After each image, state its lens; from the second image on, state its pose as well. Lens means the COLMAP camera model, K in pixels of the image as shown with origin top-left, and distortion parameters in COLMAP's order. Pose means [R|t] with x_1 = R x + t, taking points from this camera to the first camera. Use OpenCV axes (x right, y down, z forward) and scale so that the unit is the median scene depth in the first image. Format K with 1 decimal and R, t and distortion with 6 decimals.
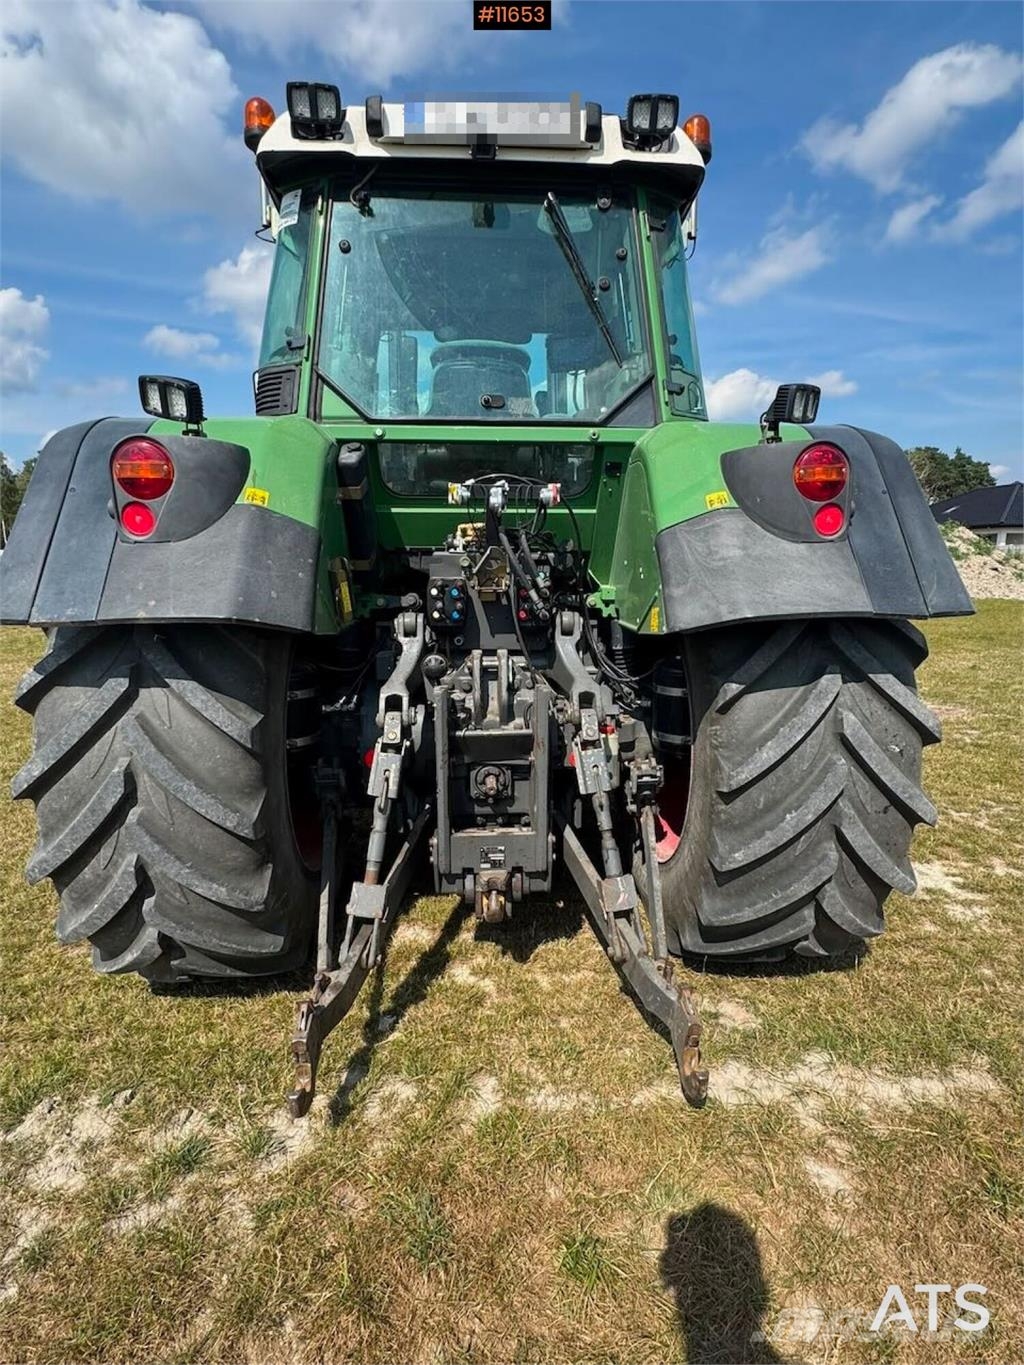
lens RADIAL K [[674.1, 0, 513.4], [0, 674.1, 681.7], [0, 0, 1]] dist [-0.000731, -0.001310]
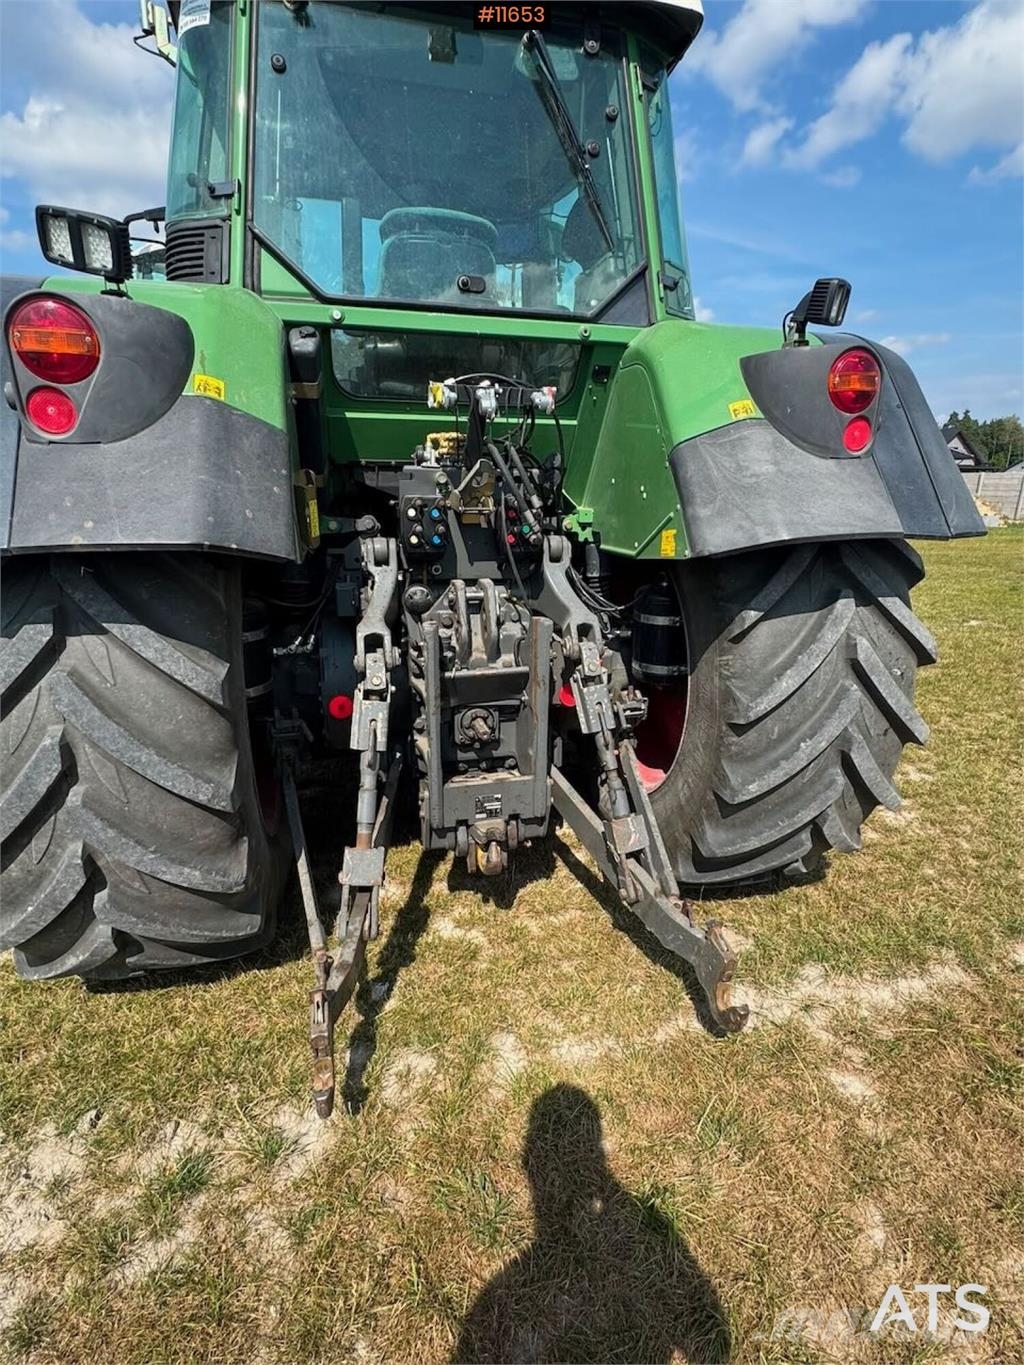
lens RADIAL K [[674.1, 0, 513.4], [0, 674.1, 681.7], [0, 0, 1]] dist [-0.000731, -0.001310]
pose [[0.981461, -0.045203, 0.186256, -0.180771], [0.025258, 0.993820, 0.108096, -0.008974], [-0.189991, -0.101388, 0.976537, 0.123729]]
